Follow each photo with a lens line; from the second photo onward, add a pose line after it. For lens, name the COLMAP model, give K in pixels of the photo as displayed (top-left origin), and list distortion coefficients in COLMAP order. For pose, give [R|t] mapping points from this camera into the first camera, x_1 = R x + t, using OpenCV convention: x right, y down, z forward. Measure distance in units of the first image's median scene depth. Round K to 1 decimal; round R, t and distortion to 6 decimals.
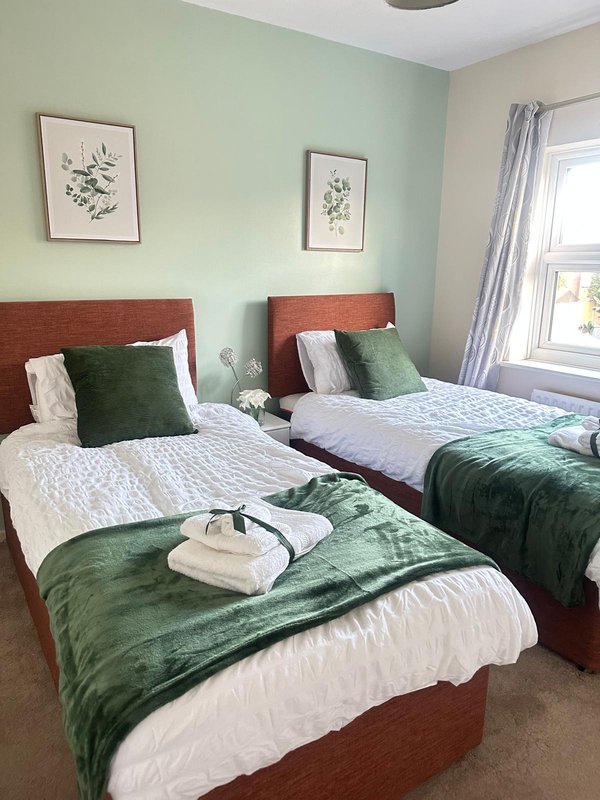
lens RADIAL K [[572.4, 0, 308.5], [0, 572.4, 414.4], [0, 0, 1]] dist [0.014375, -0.039887]
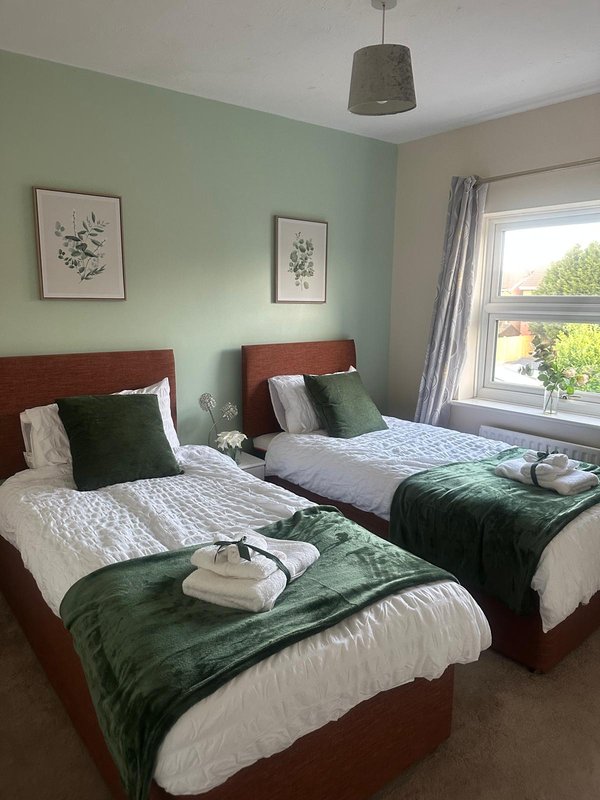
lens RADIAL K [[572.4, 0, 312.5], [0, 572.4, 412.9], [0, 0, 1]] dist [0.014375, -0.039887]
pose [[0.996025, -0.019084, 0.087011, -0.040867], [0.024452, 0.997836, -0.061042, -0.010760], [-0.085658, 0.062927, 0.994335, -0.107816]]
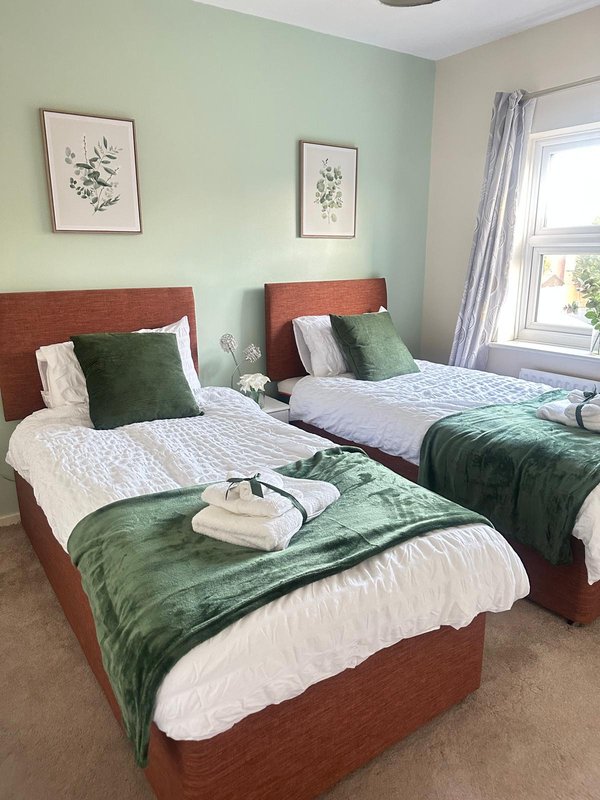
lens RADIAL K [[572.4, 0, 306.4], [0, 572.4, 413.6], [0, 0, 1]] dist [0.014375, -0.039887]
pose [[0.999640, -0.022033, 0.015299, -0.020649], [0.021768, 0.999614, 0.017286, 0.015970], [-0.015674, -0.016947, 0.999734, -0.048121]]
